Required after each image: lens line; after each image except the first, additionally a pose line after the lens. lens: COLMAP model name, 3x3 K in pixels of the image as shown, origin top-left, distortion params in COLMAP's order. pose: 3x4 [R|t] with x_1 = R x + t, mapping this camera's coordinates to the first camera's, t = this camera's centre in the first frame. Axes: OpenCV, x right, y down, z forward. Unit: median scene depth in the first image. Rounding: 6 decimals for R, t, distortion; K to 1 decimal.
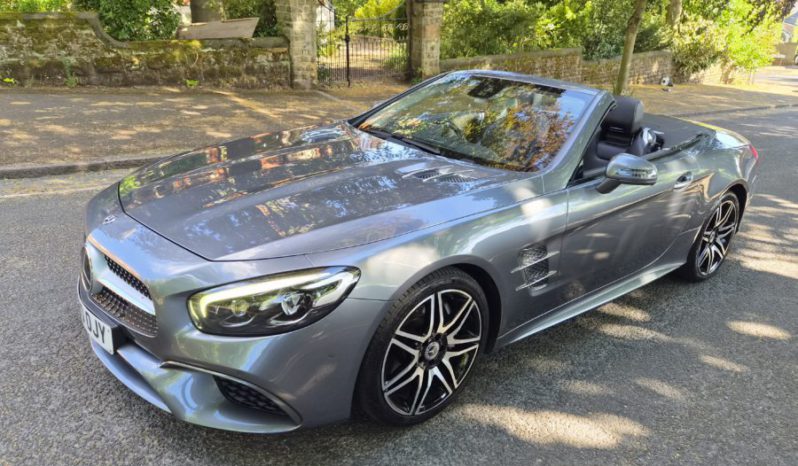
lens RADIAL K [[514.5, 0, 395.1], [0, 514.5, 225.9], [0, 0, 1]] dist [0.056516, -0.036946]
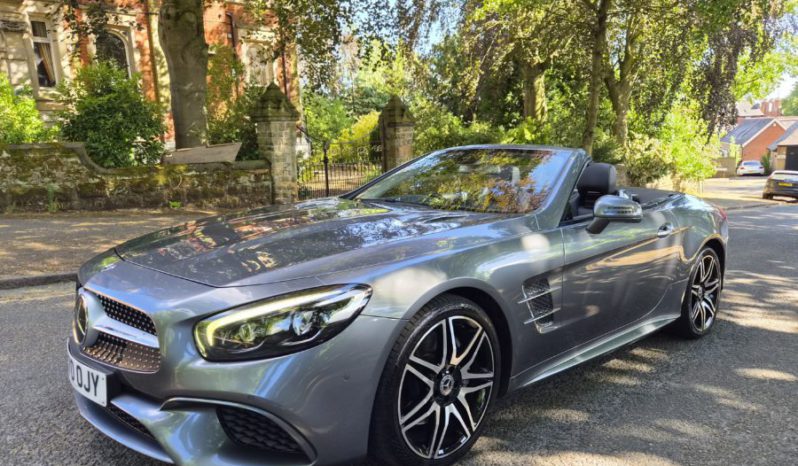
lens RADIAL K [[514.5, 0, 400.9], [0, 514.5, 238.3], [0, 0, 1]] dist [0.056516, -0.036946]
pose [[0.996930, -0.055438, 0.055295, -0.037670], [0.065784, 0.976022, -0.207491, 0.125508], [-0.042467, 0.210492, 0.976673, 0.007432]]
